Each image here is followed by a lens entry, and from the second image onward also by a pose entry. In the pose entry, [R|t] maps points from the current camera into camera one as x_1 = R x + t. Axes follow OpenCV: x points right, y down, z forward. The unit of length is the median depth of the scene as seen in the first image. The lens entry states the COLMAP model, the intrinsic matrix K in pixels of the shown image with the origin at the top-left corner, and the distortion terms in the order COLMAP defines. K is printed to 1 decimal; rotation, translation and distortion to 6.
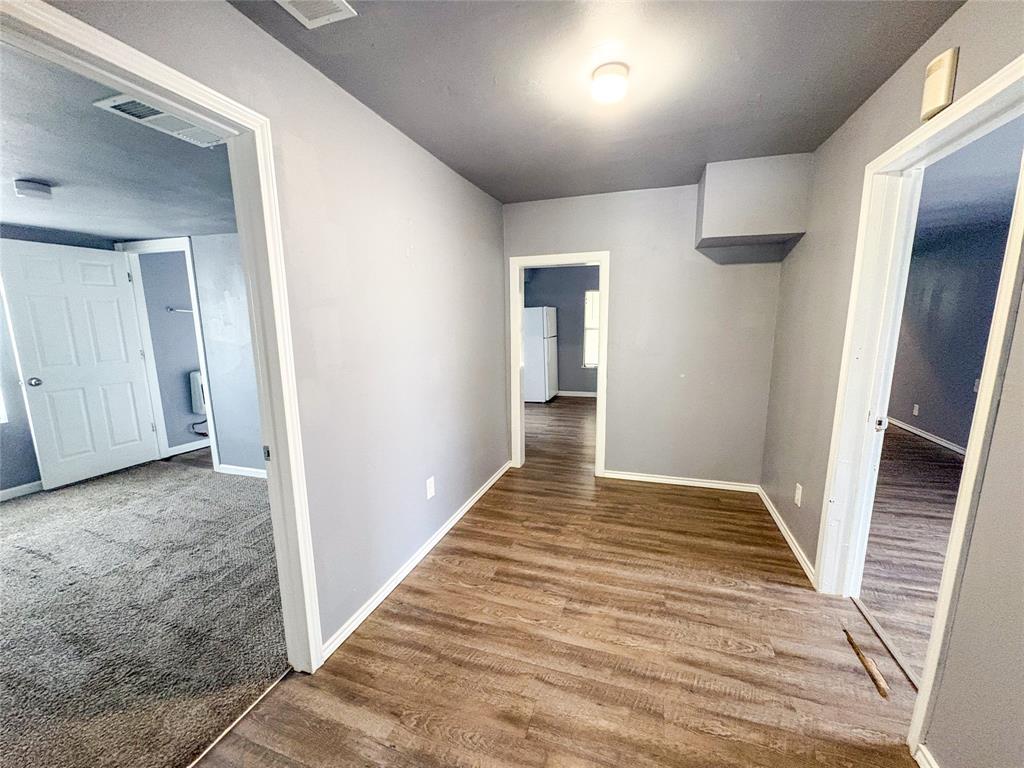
lens RADIAL K [[409.1, 0, 511.2], [0, 409.1, 385.1], [0, 0, 1]] dist [0.001141, 0.000502]
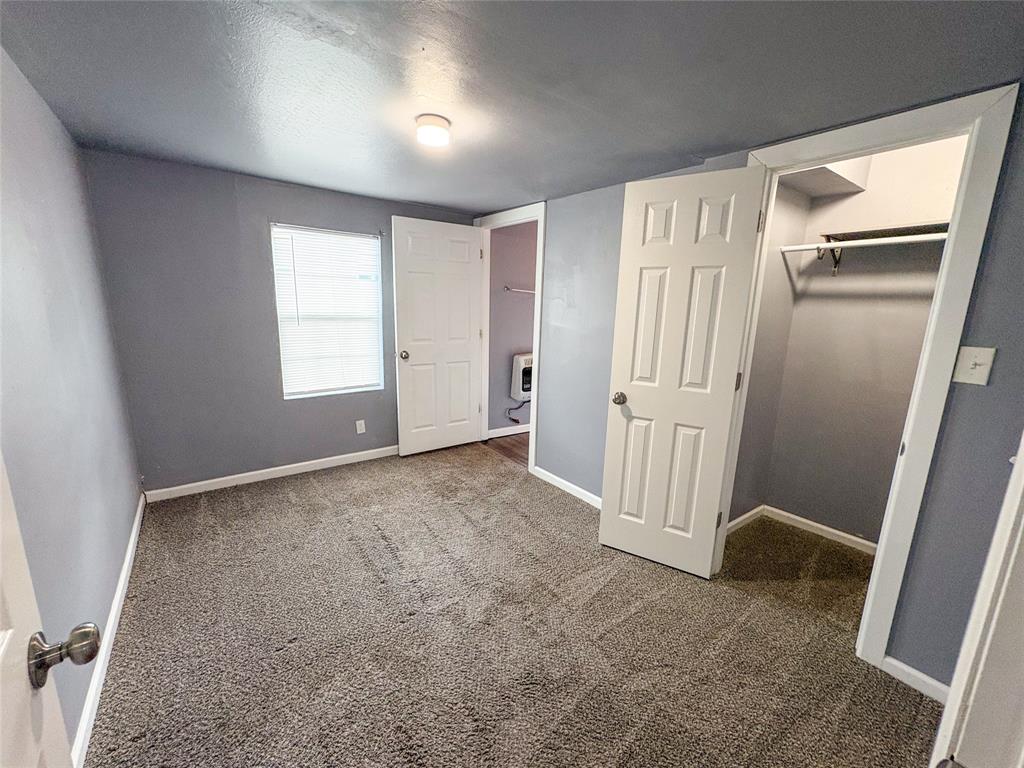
lens RADIAL K [[409.1, 0, 511.2], [0, 409.1, 385.1], [0, 0, 1]] dist [0.001141, 0.000502]
pose [[0.821407, 0.146393, -0.551235, -0.318444], [-0.127433, 0.989171, 0.072806, -0.038422], [0.555924, 0.010442, 0.831167, 0.258309]]
